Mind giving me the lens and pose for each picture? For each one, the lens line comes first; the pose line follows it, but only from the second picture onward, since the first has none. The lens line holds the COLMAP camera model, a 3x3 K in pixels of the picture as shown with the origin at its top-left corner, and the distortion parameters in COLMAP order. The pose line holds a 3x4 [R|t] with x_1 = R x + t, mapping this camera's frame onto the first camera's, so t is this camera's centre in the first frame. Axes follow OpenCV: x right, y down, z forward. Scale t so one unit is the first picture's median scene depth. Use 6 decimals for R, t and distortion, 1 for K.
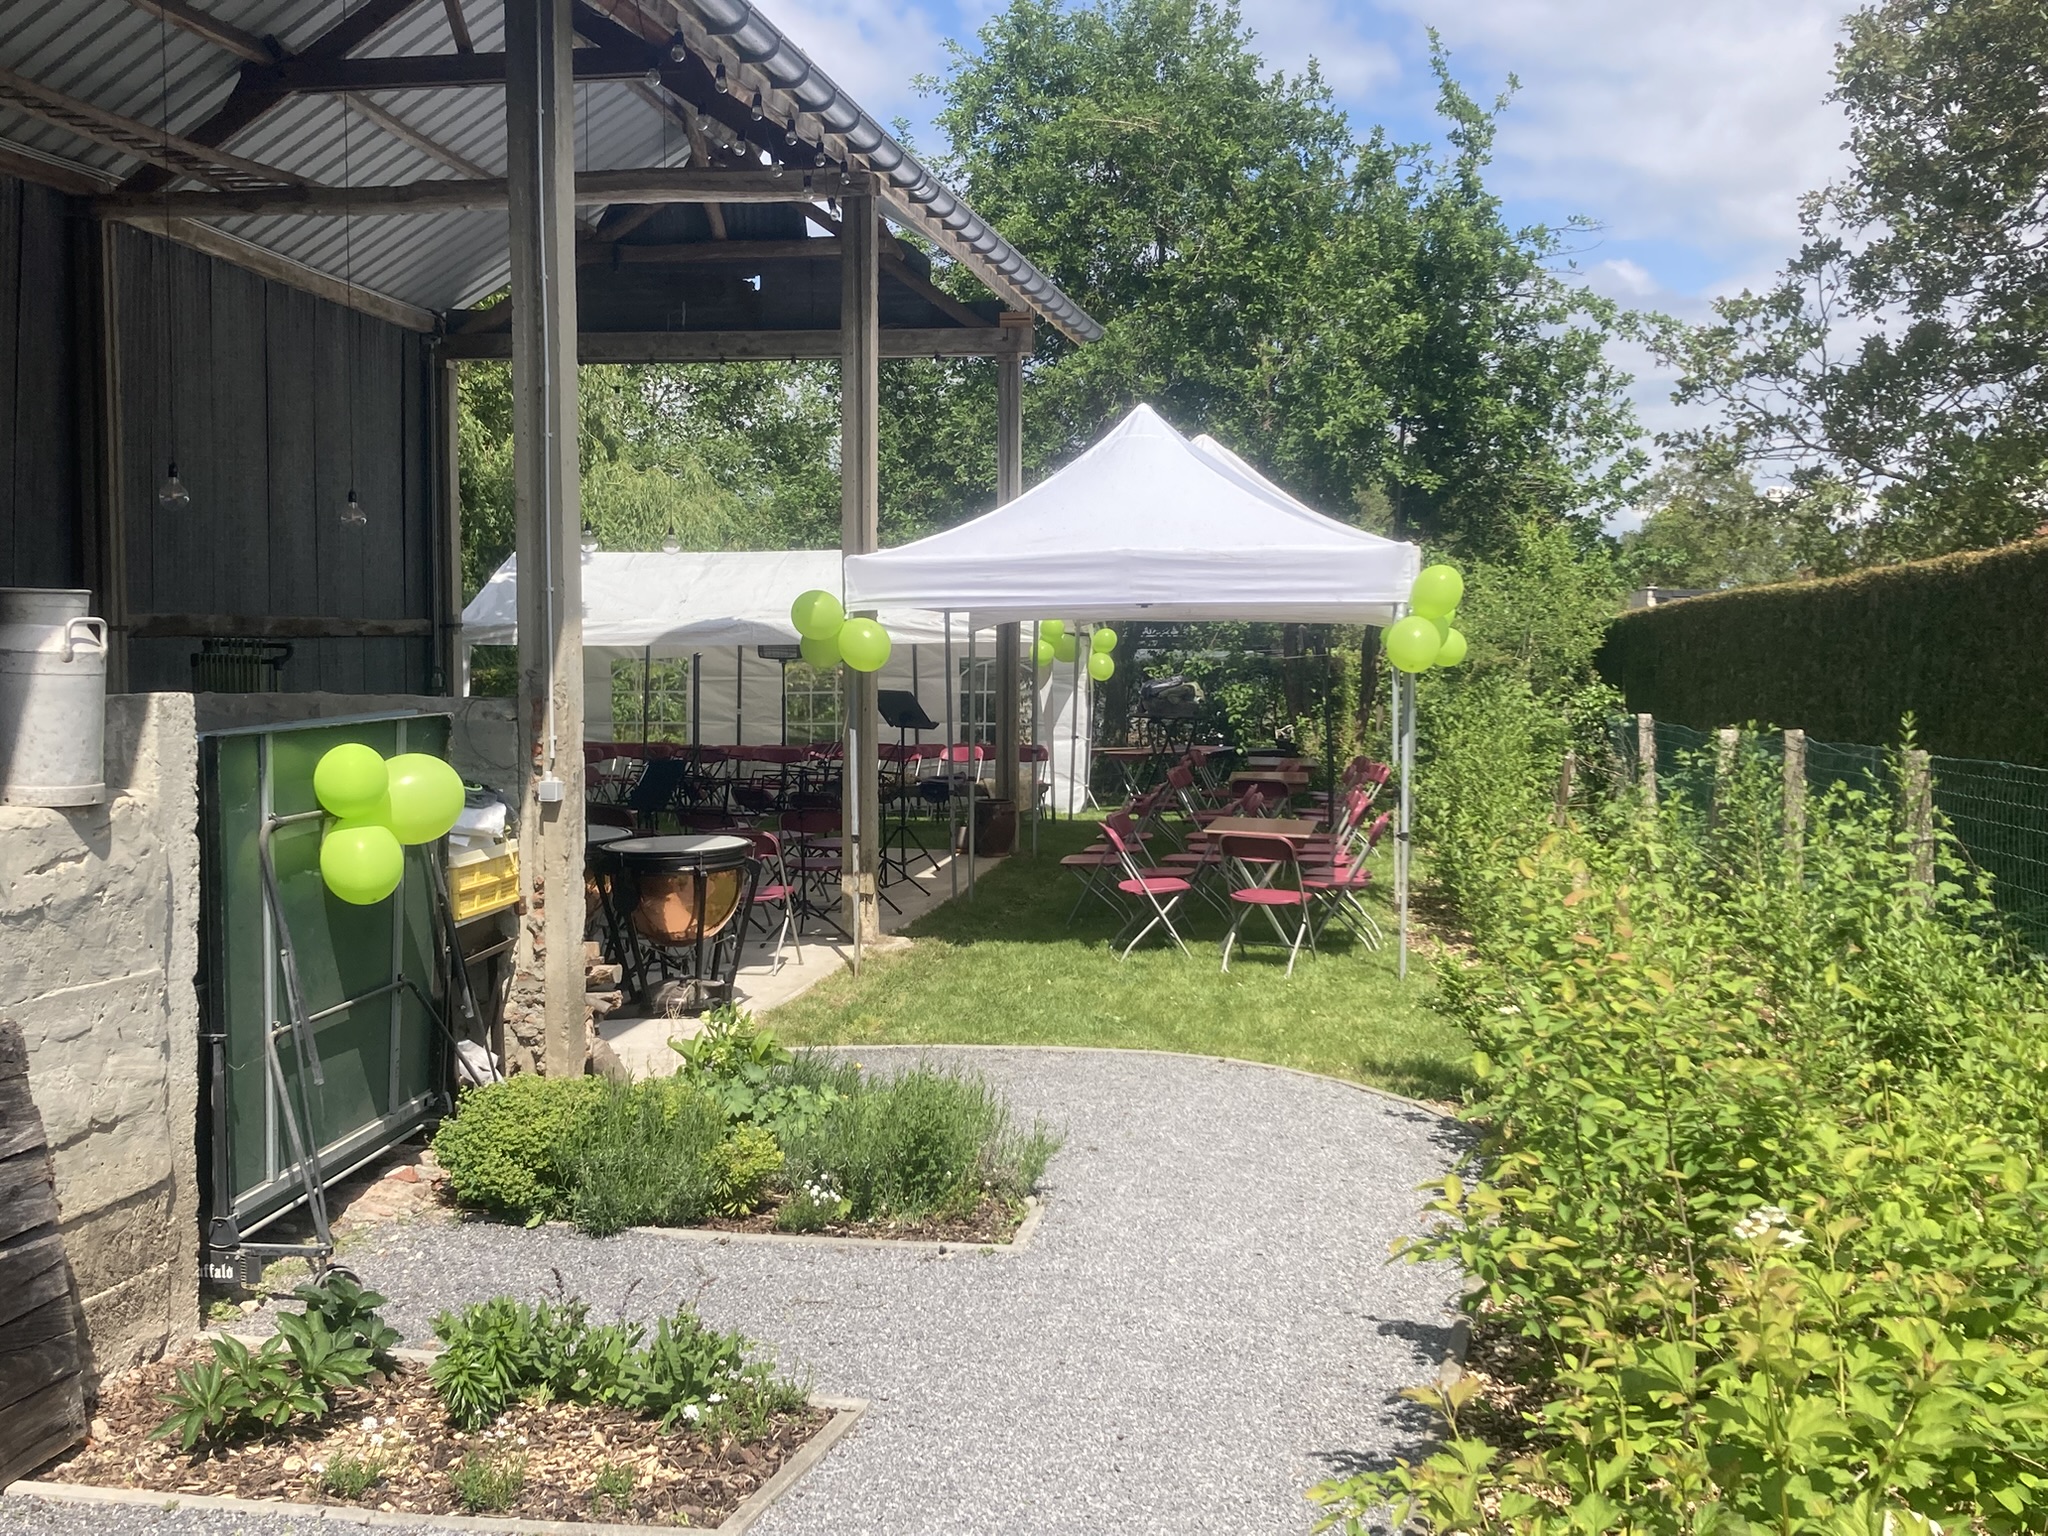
lens RADIAL K [[2268.4, 0, 1026.0], [0, 2268.4, 770.6], [0, 0, 1]] dist [-0.020441, 0.000000]
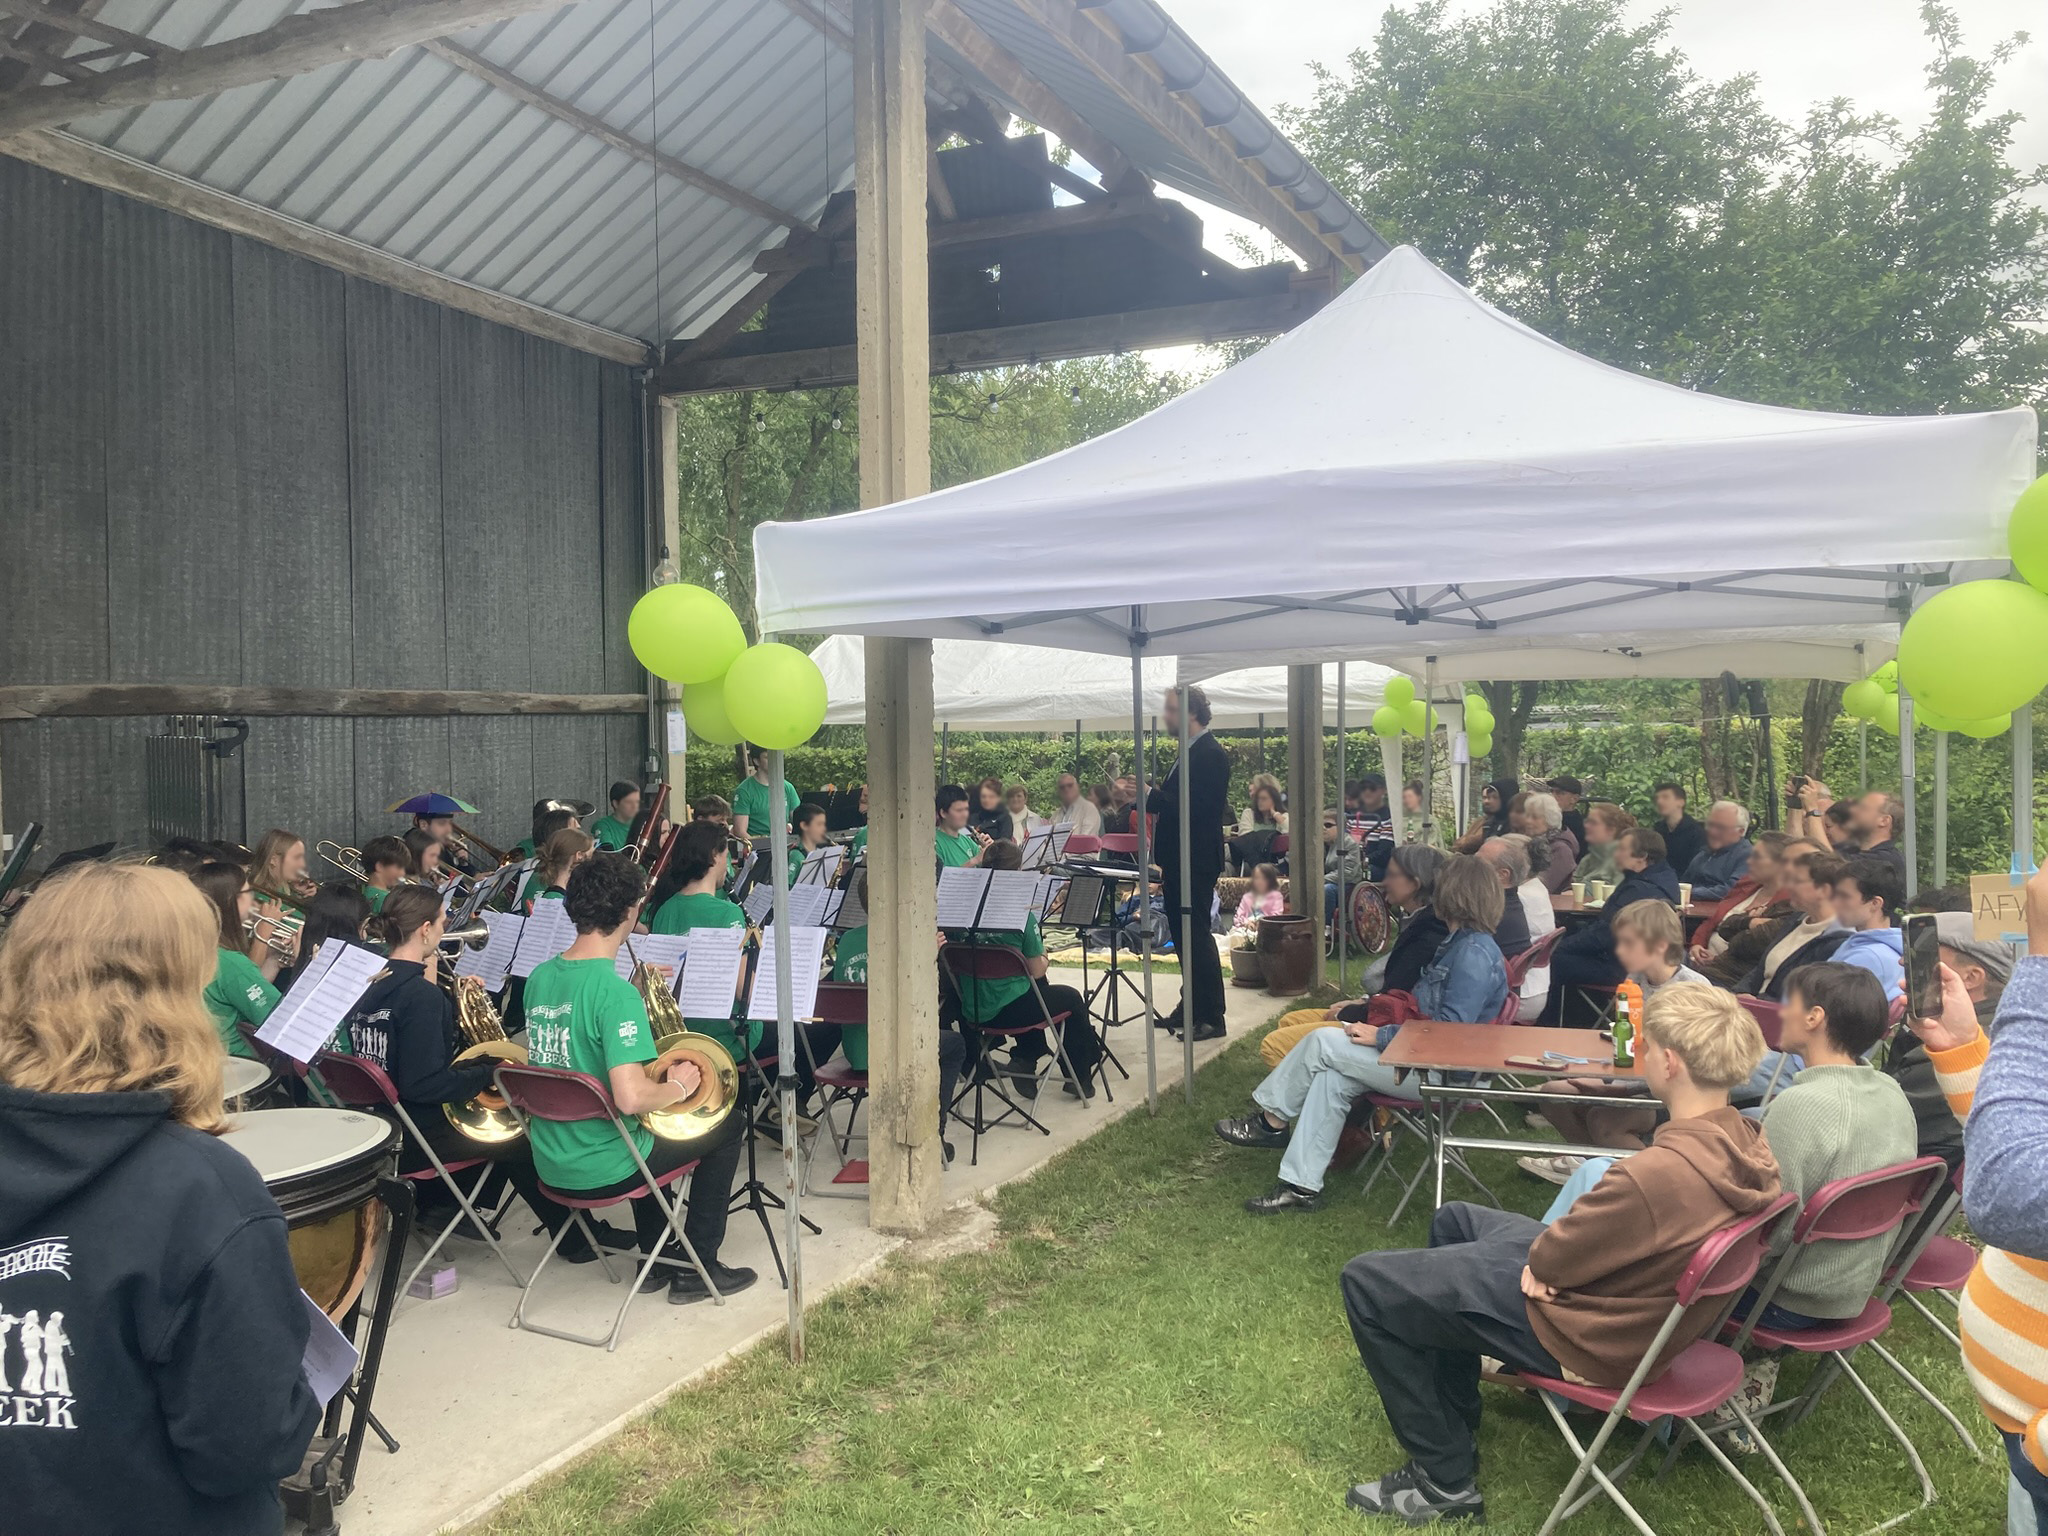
lens RADIAL K [[1661.6, 0, 1017.2], [0, 1661.6, 765.3], [0, 0, 1]] dist [0.002003, -0.000166]
pose [[0.960899, -0.006566, -0.276820, 0.052292], [-0.002334, 0.999491, -0.031812, -0.020162], [0.276888, 0.031214, 0.960395, 0.440177]]
